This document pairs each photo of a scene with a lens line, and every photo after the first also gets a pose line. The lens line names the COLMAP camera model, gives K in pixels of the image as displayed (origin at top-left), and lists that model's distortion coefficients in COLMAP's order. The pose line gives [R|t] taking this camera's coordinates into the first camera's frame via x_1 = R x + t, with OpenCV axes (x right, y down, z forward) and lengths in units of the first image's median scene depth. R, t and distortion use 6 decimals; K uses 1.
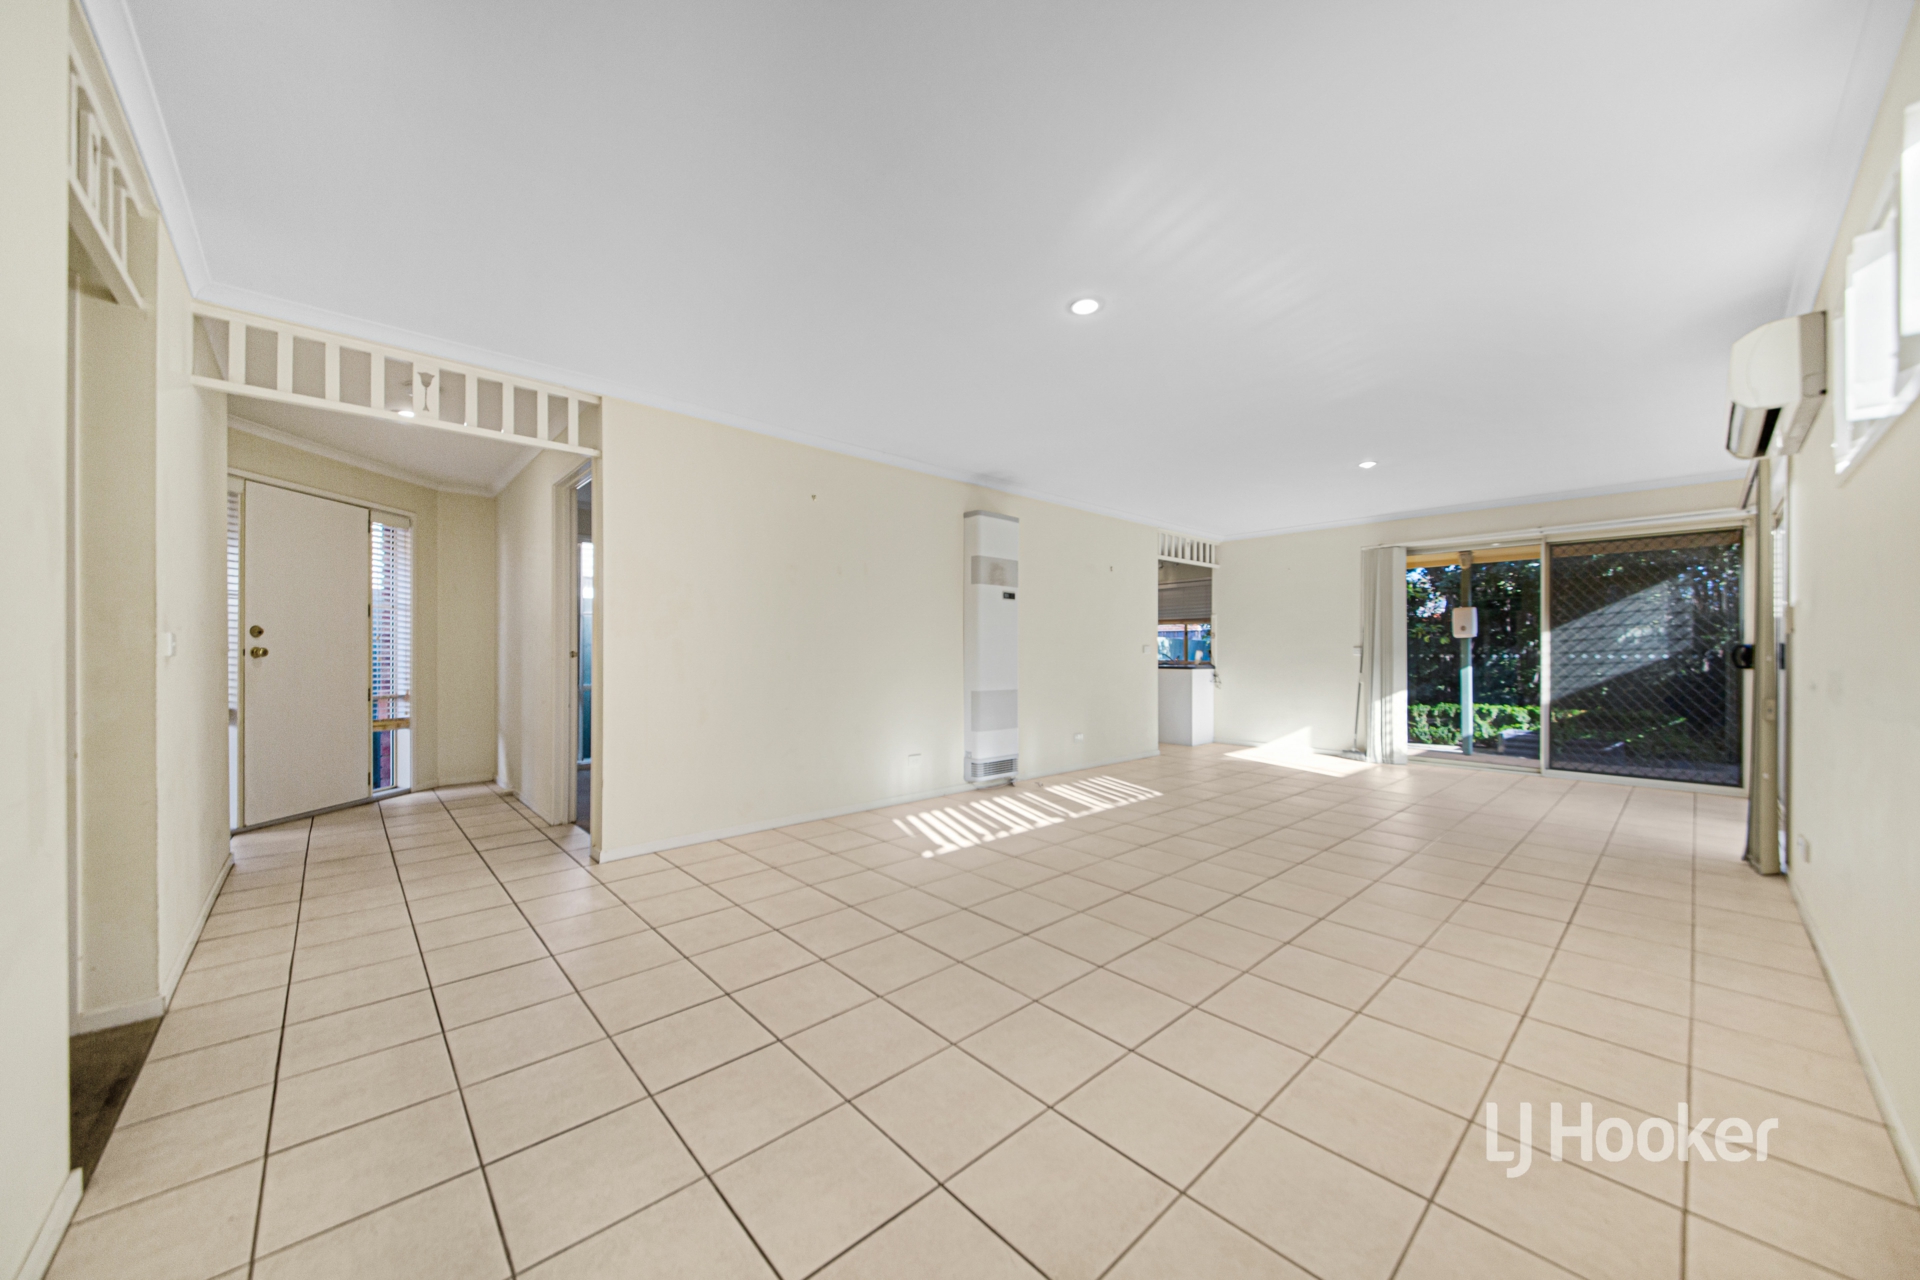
lens RADIAL K [[681.4, 0, 960.2], [0, 681.4, 654.5], [0, 0, 1]] dist [0.000330, -0.000023]
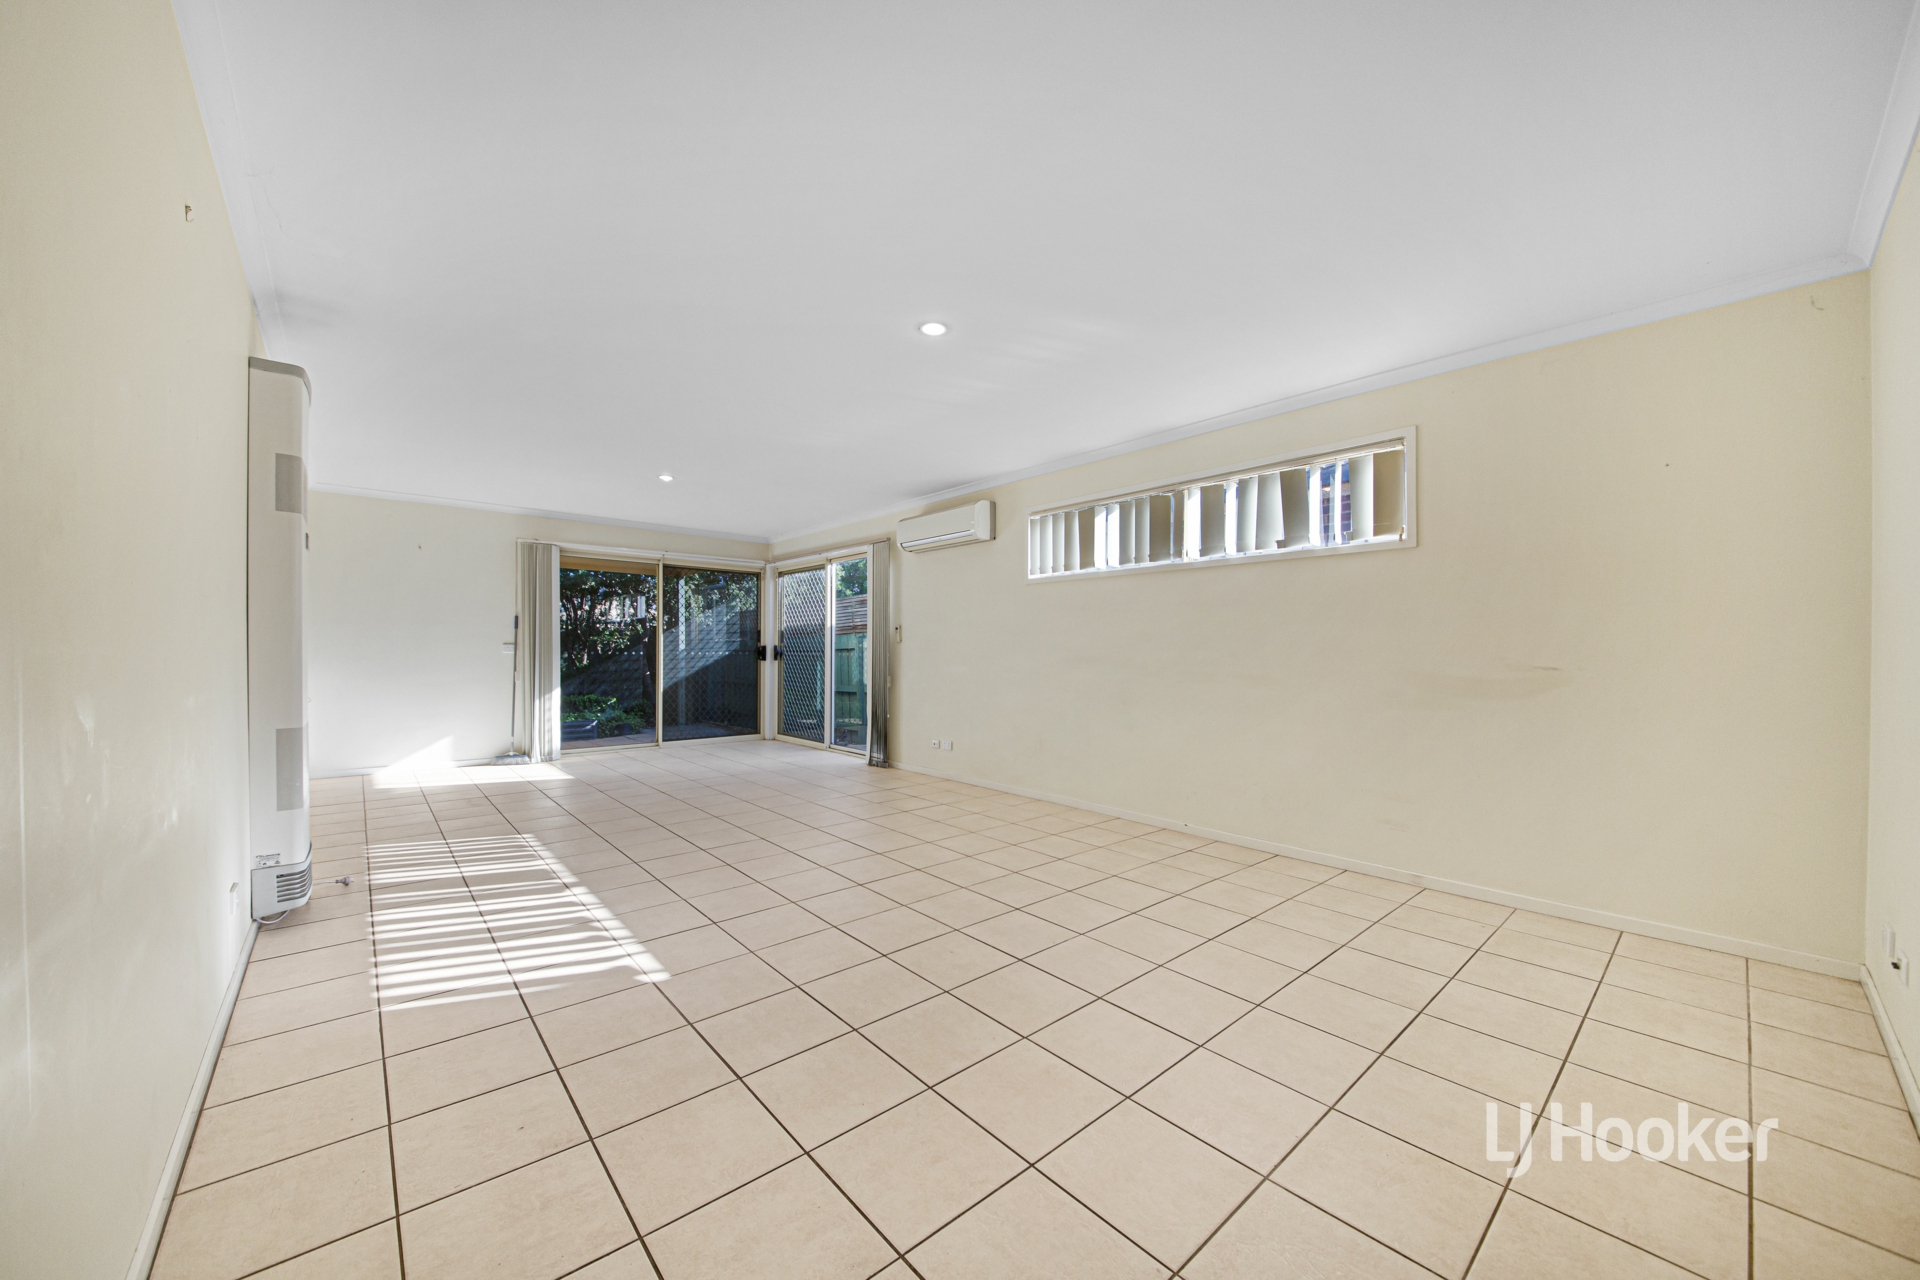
lens RADIAL K [[681.4, 0, 960.2], [0, 681.4, 654.5], [0, 0, 1]] dist [0.000330, -0.000023]
pose [[0.014887, -0.007078, 0.999864, -0.397552], [-0.001339, 0.999974, 0.007099, -0.004682], [-0.999888, -0.001444, 0.014877, 0.424198]]
